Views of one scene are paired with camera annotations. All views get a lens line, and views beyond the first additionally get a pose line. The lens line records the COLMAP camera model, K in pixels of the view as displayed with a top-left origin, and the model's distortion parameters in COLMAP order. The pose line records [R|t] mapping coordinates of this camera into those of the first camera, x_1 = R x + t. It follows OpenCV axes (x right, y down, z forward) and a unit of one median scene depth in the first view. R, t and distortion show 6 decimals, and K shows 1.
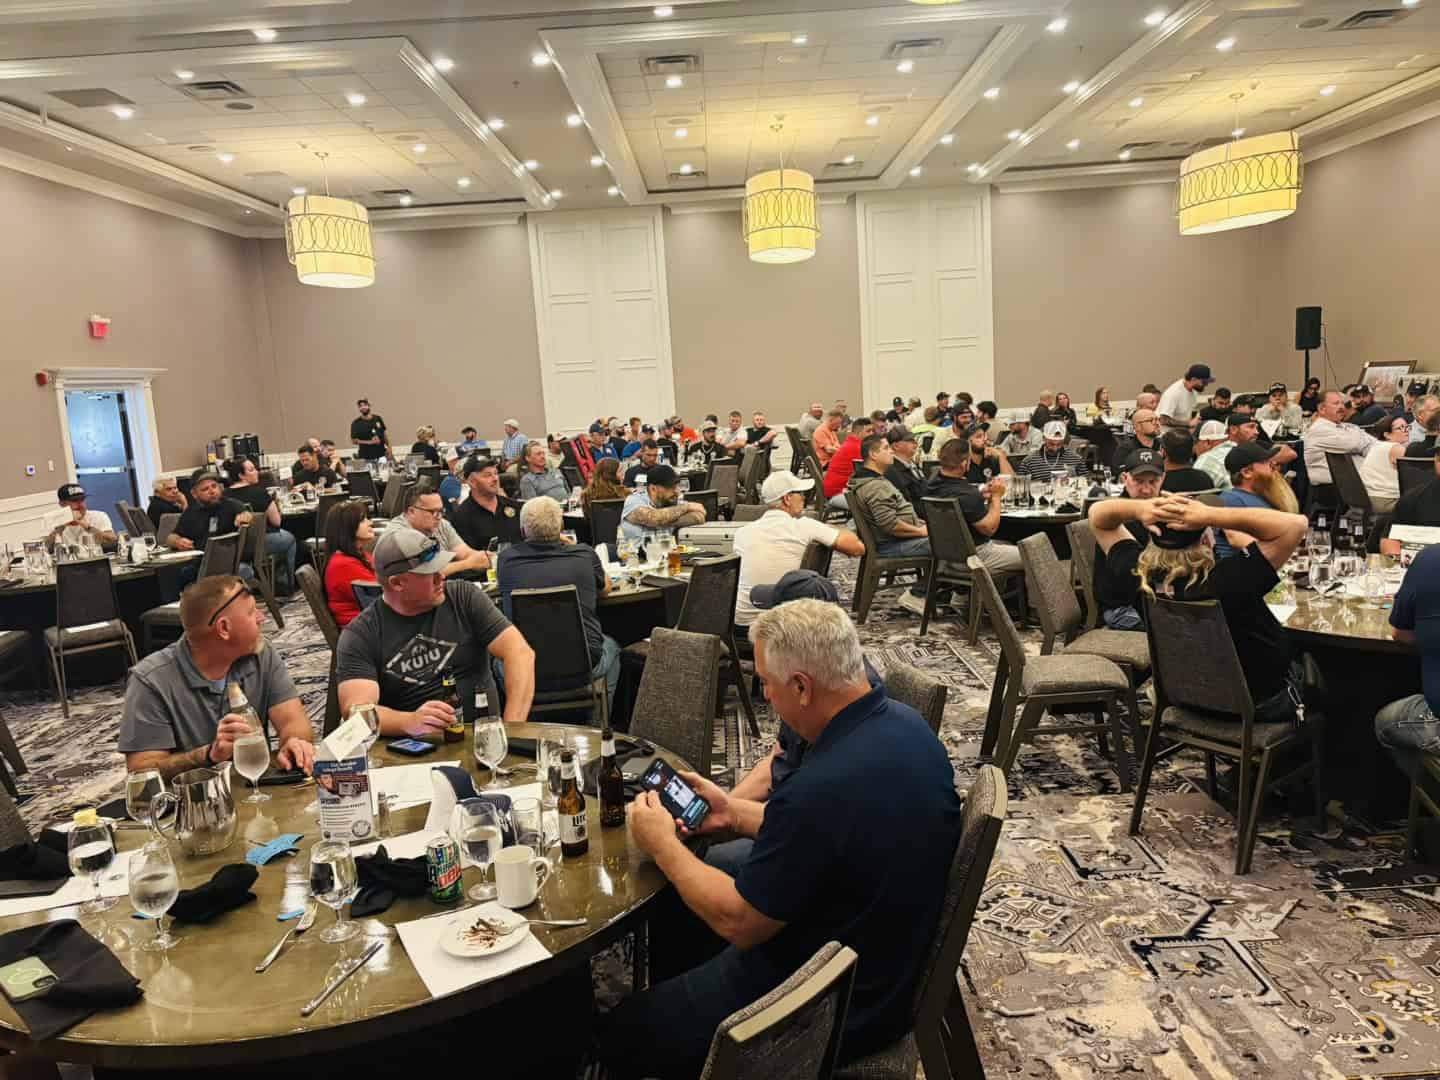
lens RADIAL K [[1101.5, 0, 730.4], [0, 1101.5, 546.1], [0, 0, 1]] dist [0.027948, -0.022295]
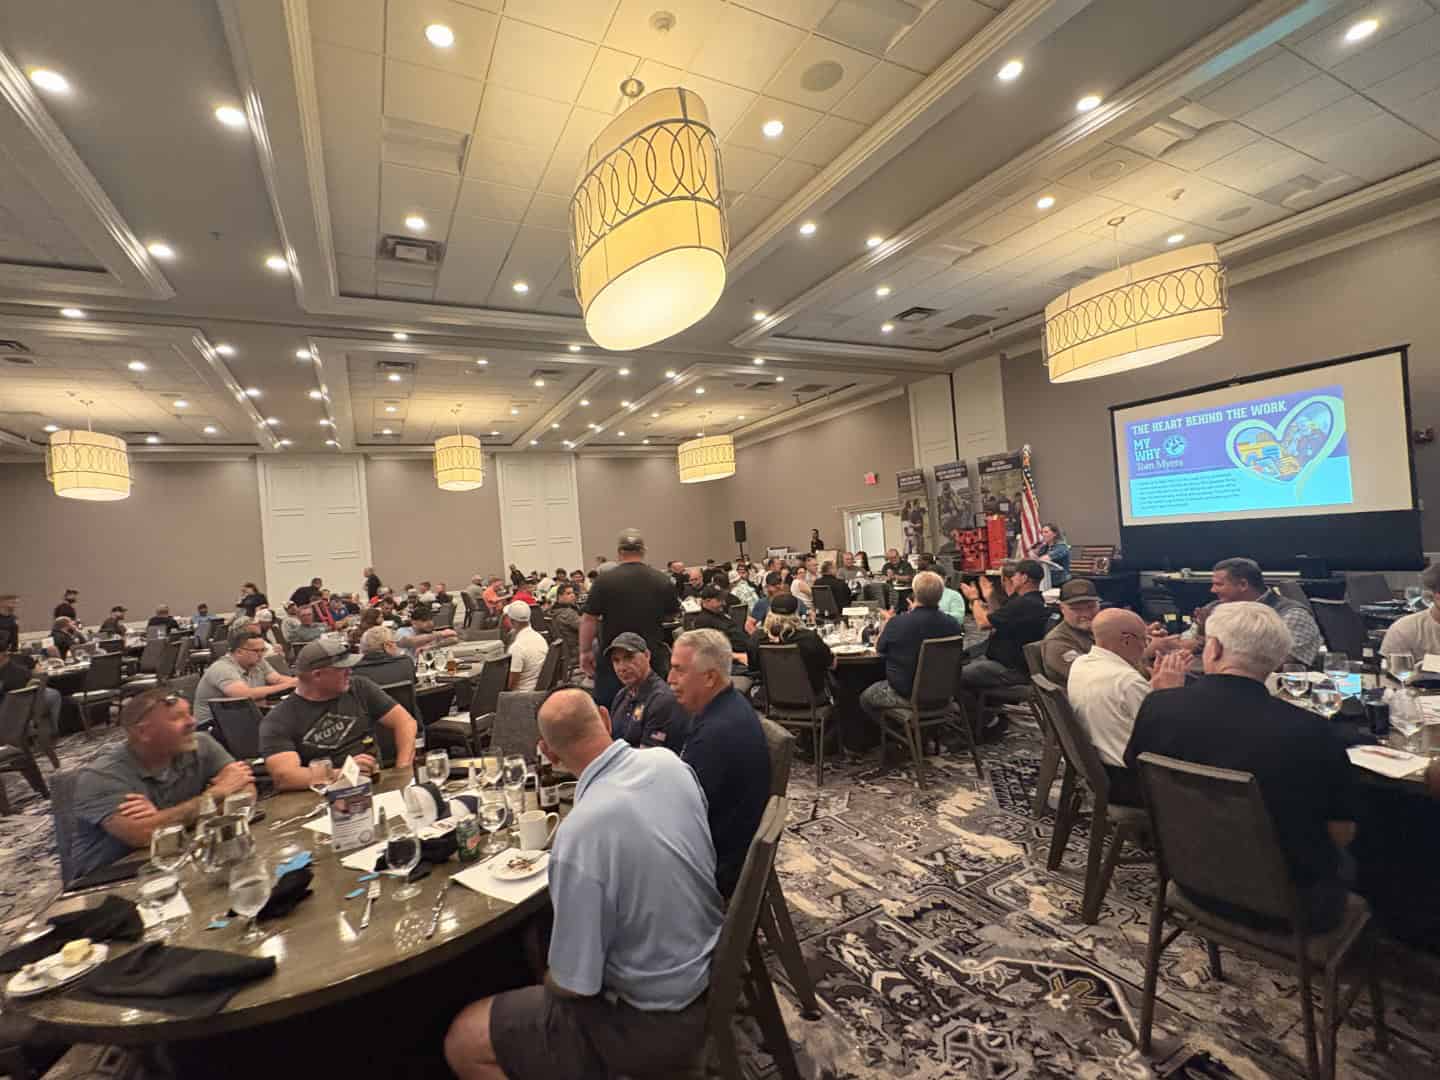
lens RADIAL K [[656.9, 0, 726.1], [0, 656.9, 542.6], [0, 0, 1]] dist [0.000794, 0.000093]
pose [[0.885013, -0.009790, 0.465464, -0.060322], [0.095866, 0.982186, -0.161618, 0.012732], [-0.455590, 0.187656, 0.870186, -0.002804]]
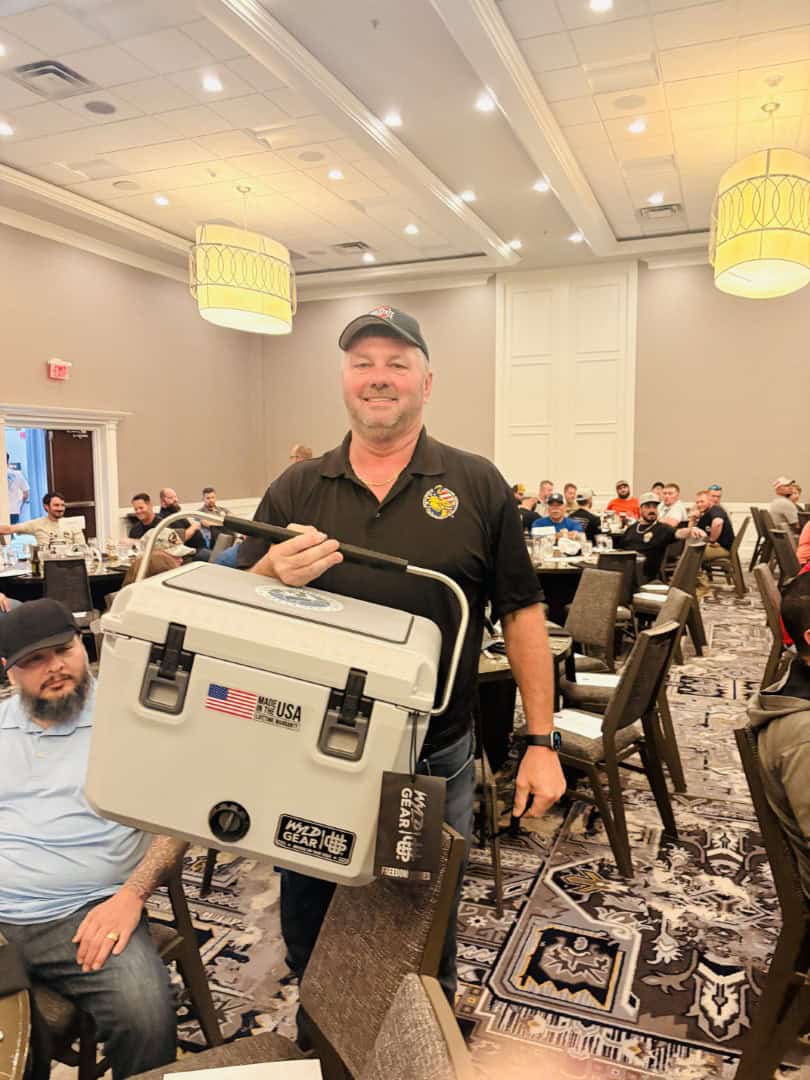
lens RADIAL K [[826.2, 0, 396.4], [0, 826.2, 538.6], [0, 0, 1]] dist [0.027948, -0.022295]
pose [[0.922535, 0.085512, -0.376321, 0.047367], [-0.103161, 0.994299, -0.026957, -0.050823], [0.371871, 0.063690, 0.926097, 0.417209]]
